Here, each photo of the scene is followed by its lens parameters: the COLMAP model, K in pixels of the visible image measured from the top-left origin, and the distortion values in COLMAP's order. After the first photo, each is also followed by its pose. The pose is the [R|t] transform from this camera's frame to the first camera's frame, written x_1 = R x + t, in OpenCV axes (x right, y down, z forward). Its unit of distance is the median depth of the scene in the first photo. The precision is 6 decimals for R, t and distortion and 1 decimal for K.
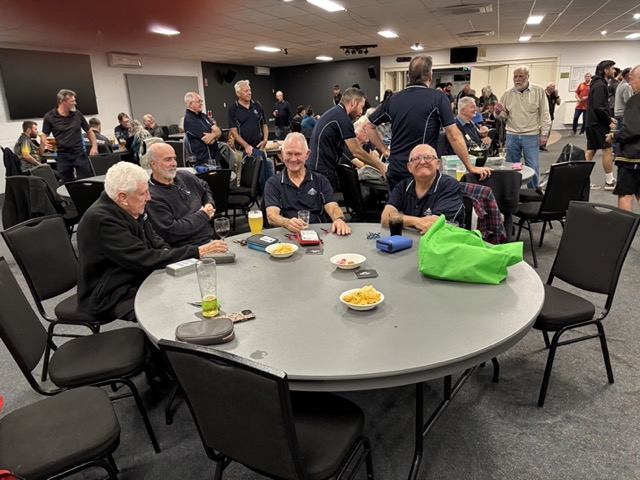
lens RADIAL K [[476.0, 0, 319.4], [0, 476.0, 240.6], [0, 0, 1]] dist [0.032107, -0.039753]
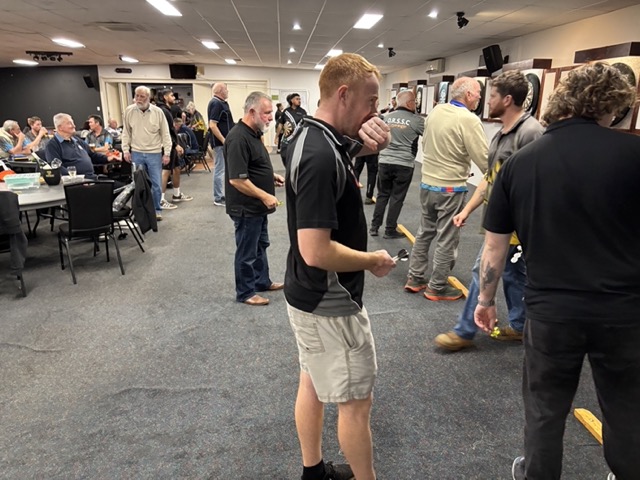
lens RADIAL K [[476.0, 0, 321.0], [0, 476.0, 241.5], [0, 0, 1]] dist [0.032107, -0.039753]
pose [[0.937619, -0.042470, 0.345060, 0.210846], [0.049455, 0.998711, -0.011461, -0.000069], [-0.344128, 0.027811, 0.938511, -0.045867]]
